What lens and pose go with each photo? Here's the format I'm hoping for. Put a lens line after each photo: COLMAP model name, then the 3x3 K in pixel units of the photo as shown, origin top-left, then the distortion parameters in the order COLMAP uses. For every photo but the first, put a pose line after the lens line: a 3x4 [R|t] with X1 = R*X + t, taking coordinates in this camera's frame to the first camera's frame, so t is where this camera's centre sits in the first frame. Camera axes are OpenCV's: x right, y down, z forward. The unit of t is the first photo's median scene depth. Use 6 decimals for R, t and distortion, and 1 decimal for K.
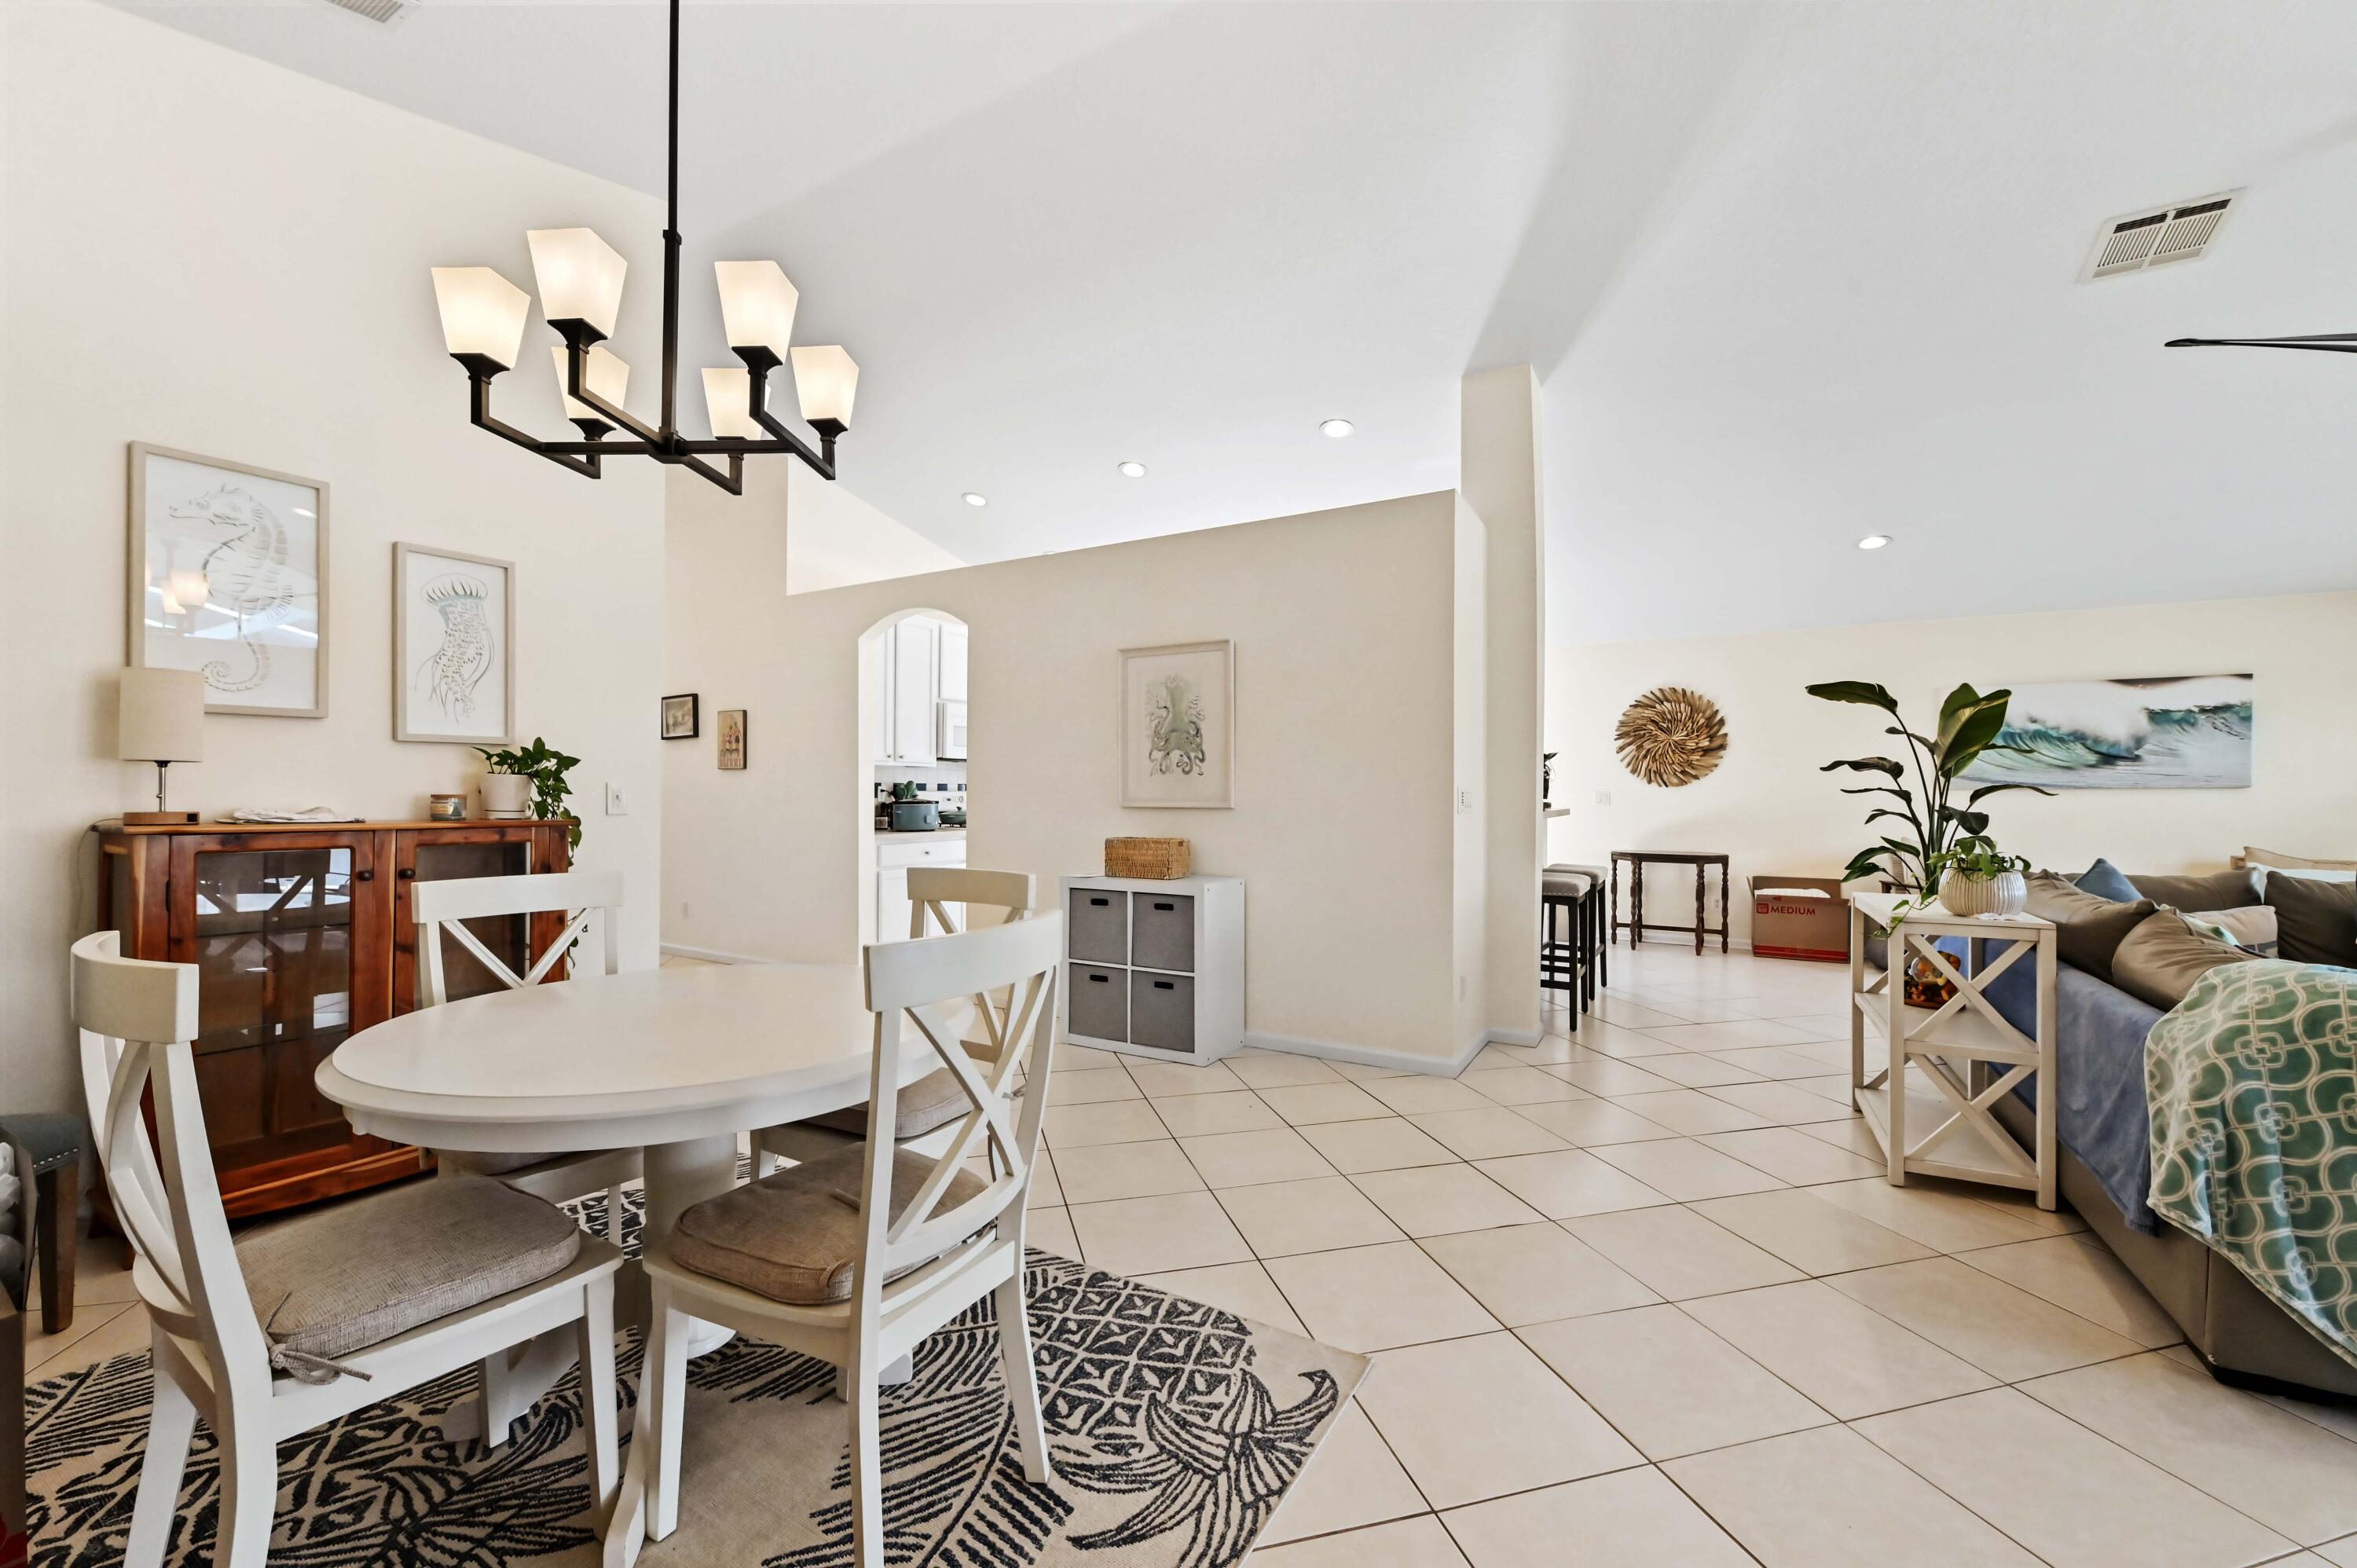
lens RADIAL K [[935.5, 0, 1178.5], [0, 935.5, 784.0], [0, 0, 1]] dist [-0.002906, -0.000380]
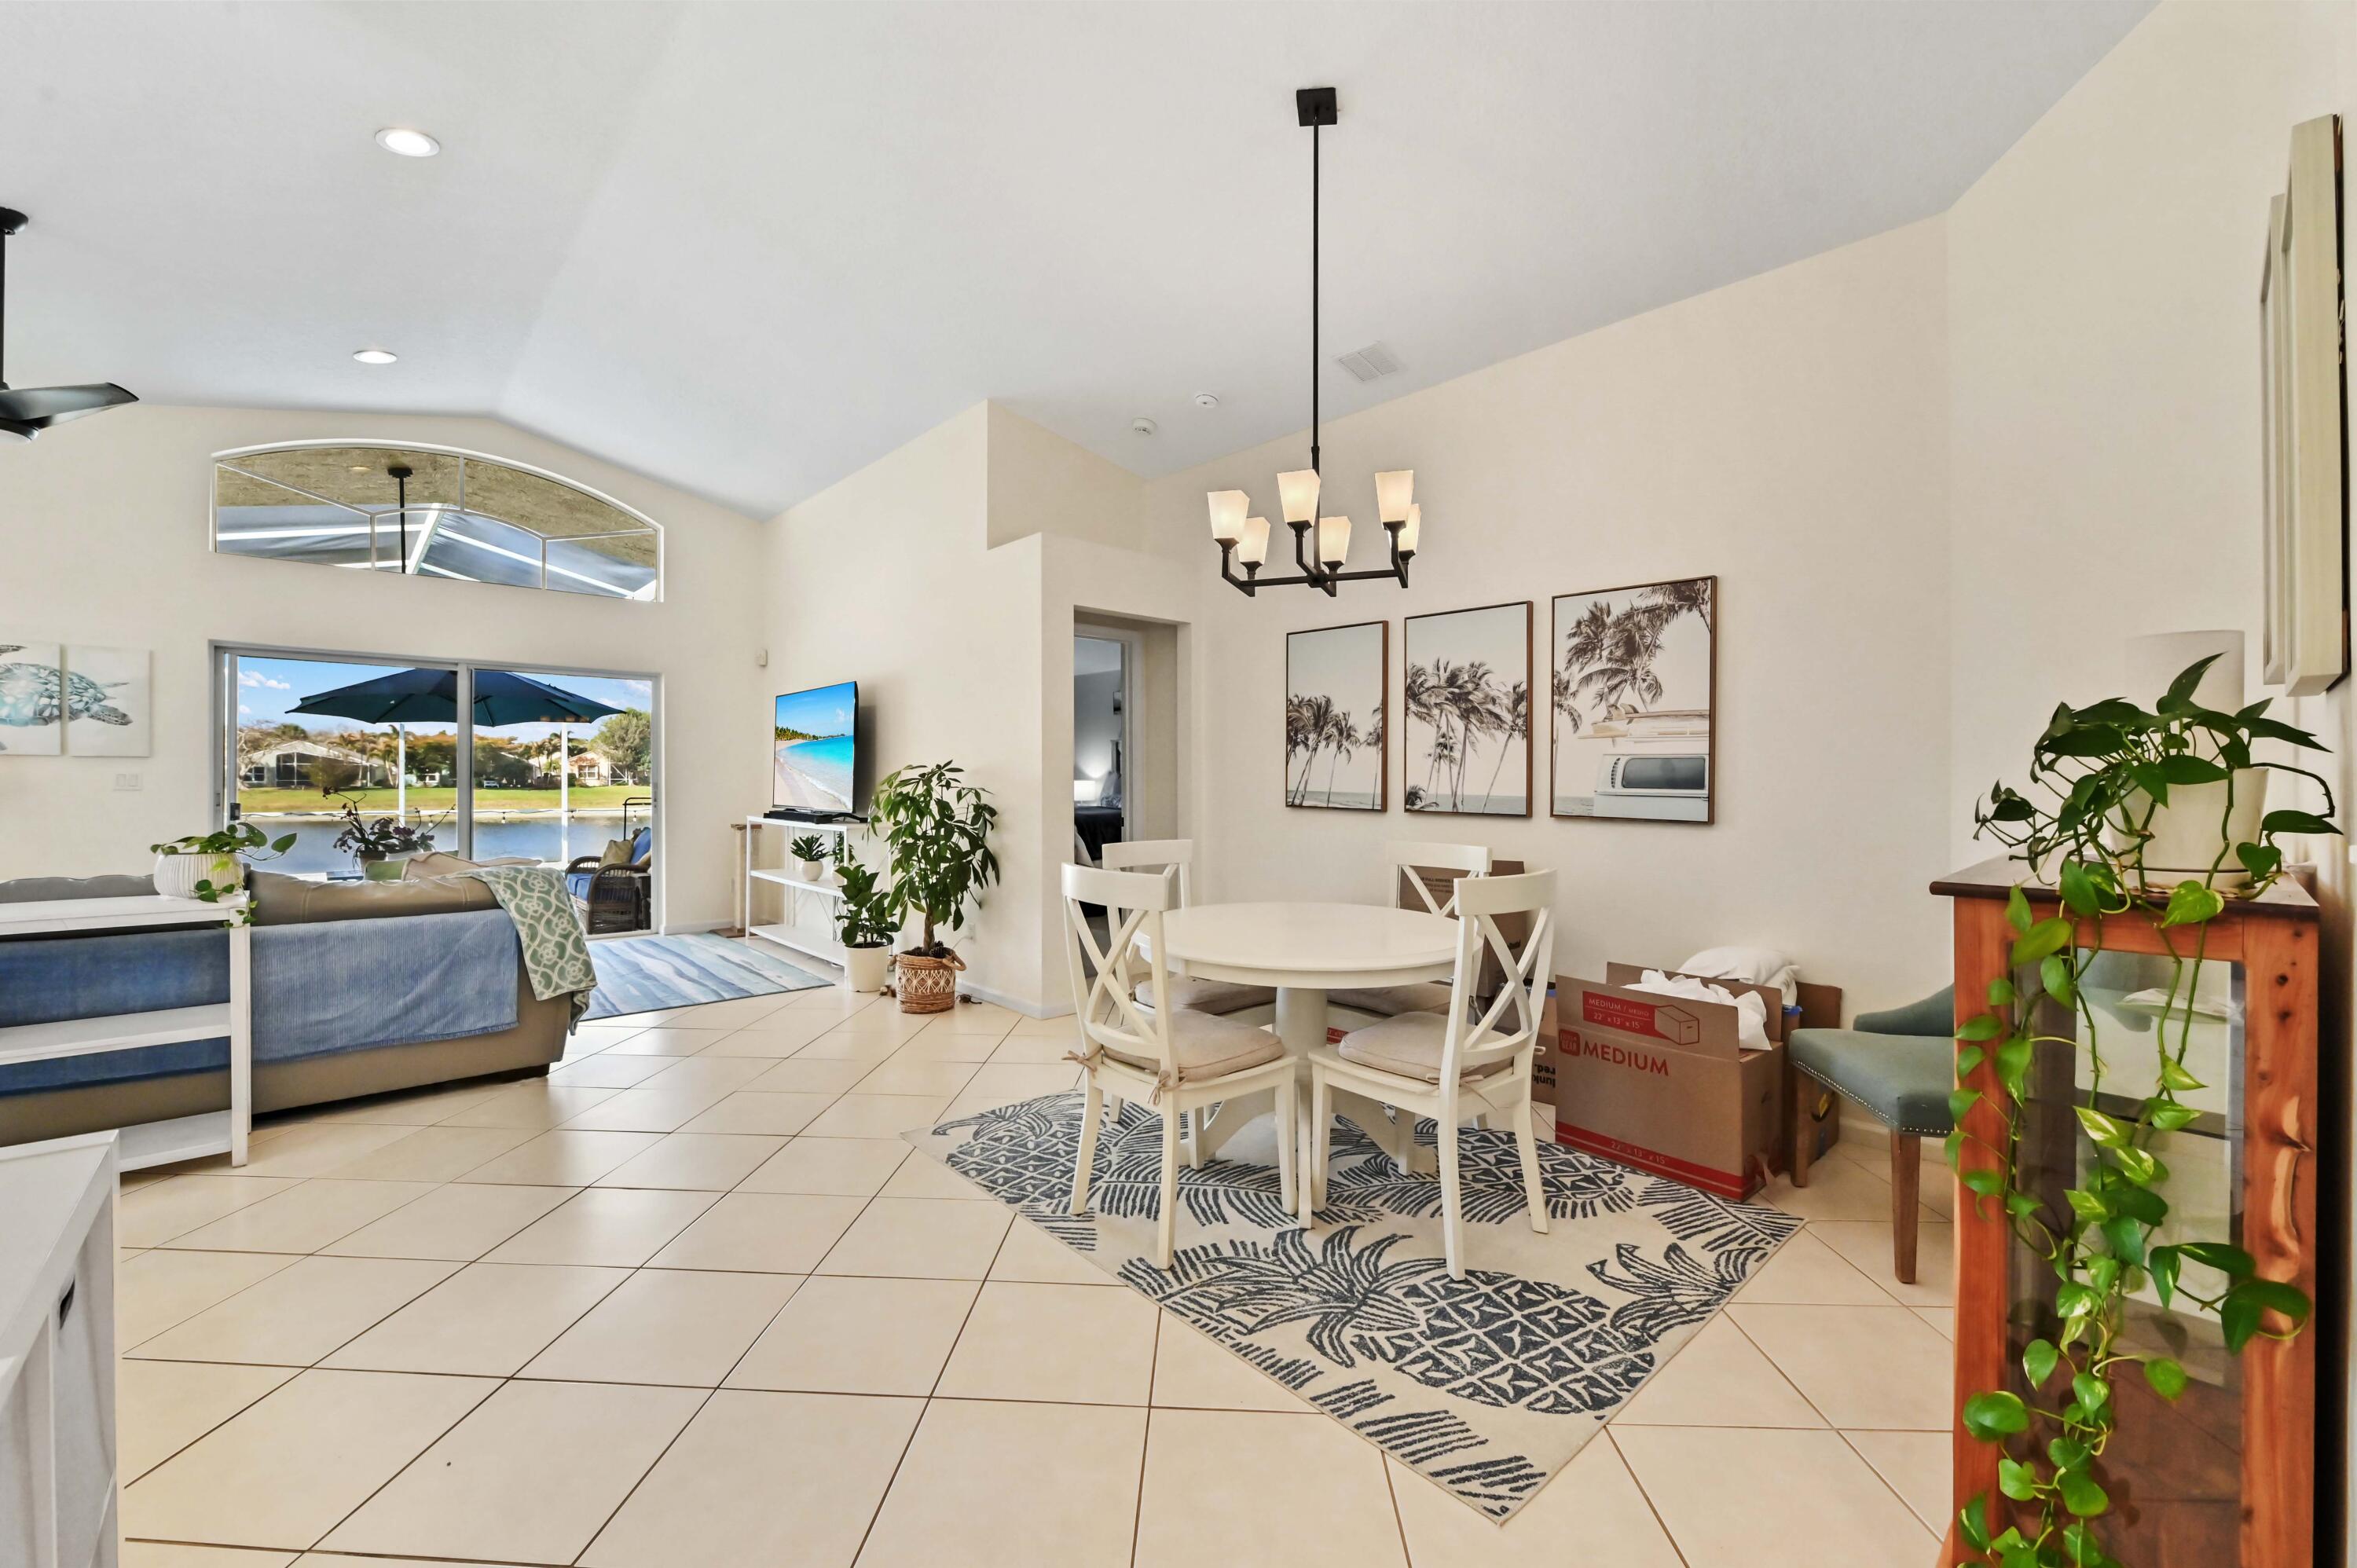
lens RADIAL K [[959.6, 0, 1178.5], [0, 959.6, 784.0], [0, 0, 1]] dist [-0.001170, -0.000176]
pose [[-0.955723, -0.011938, 0.294027, -0.726054], [-0.013468, 0.999904, -0.003179, 0.007775], [-0.293961, -0.006998, -0.955792, 2.414977]]
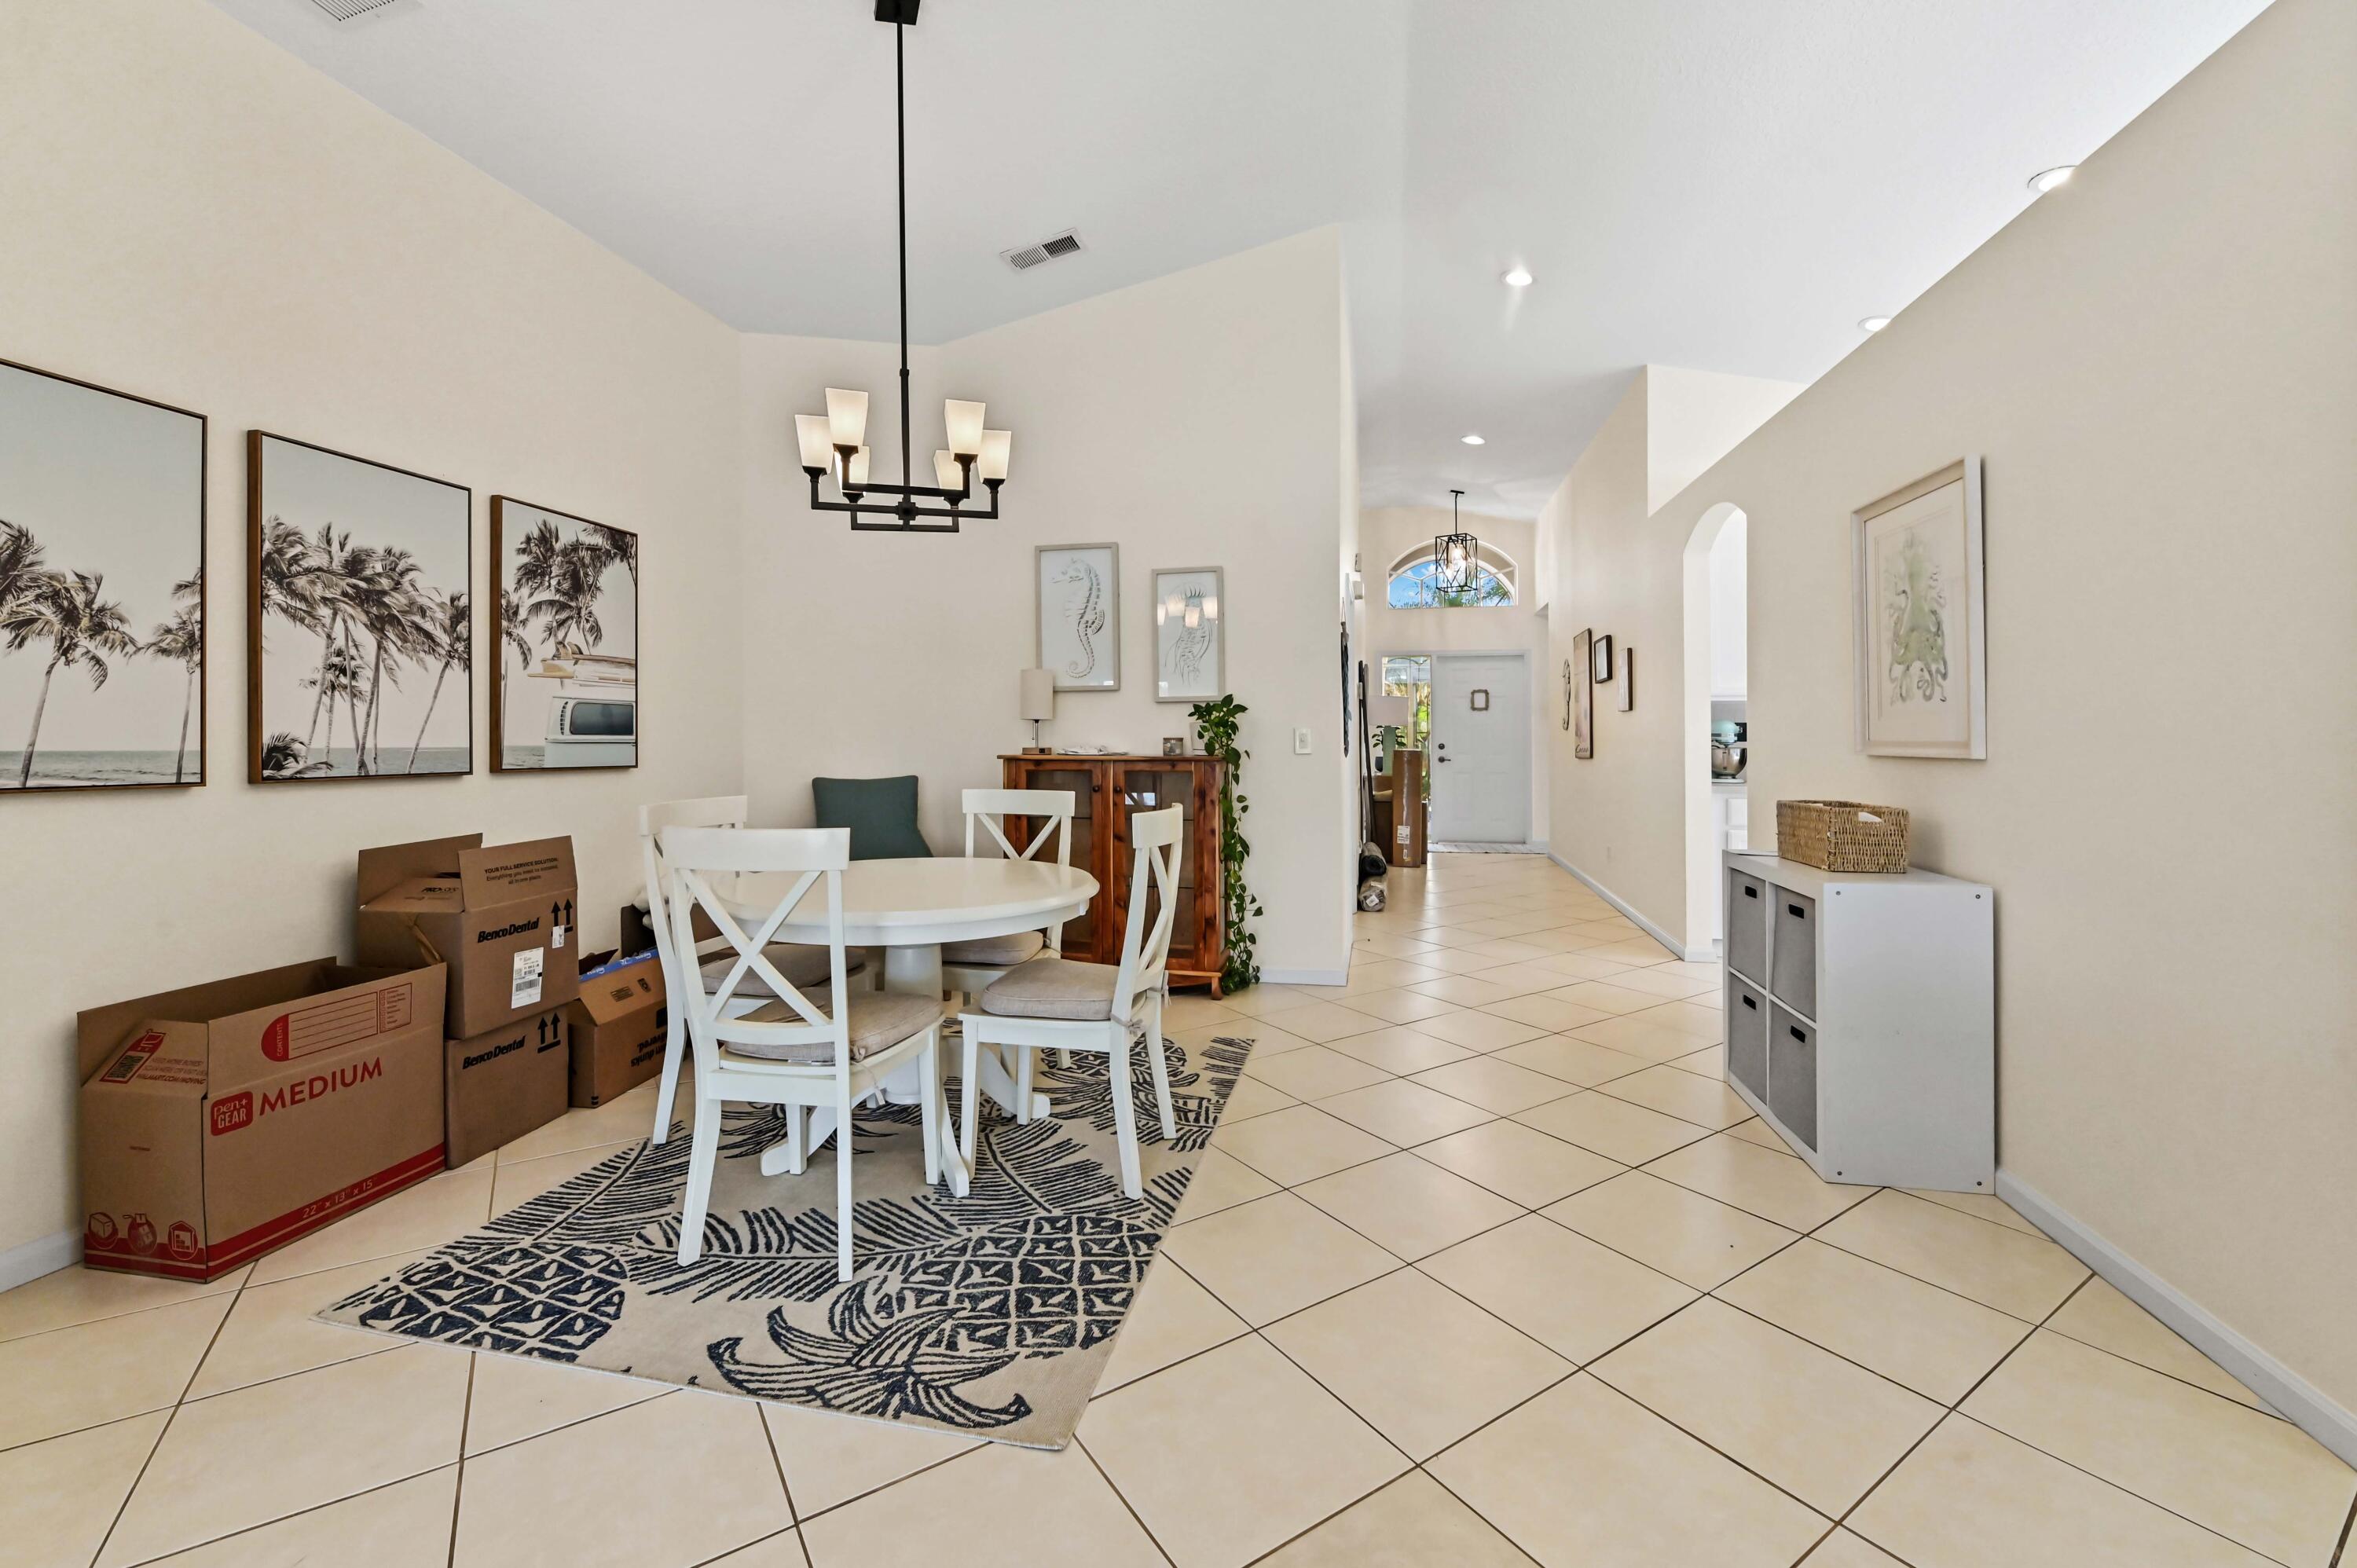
lens RADIAL K [[968.3, 0, 1178.4], [0, 968.3, 739.3], [0, 0, 1]] dist [-0.002152, -0.000197]
pose [[0.320690, 0.000956, -0.947184, 1.001019], [0.012334, 0.999910, 0.005185, 0.010966], [0.947104, -0.013345, 0.320650, 0.824997]]
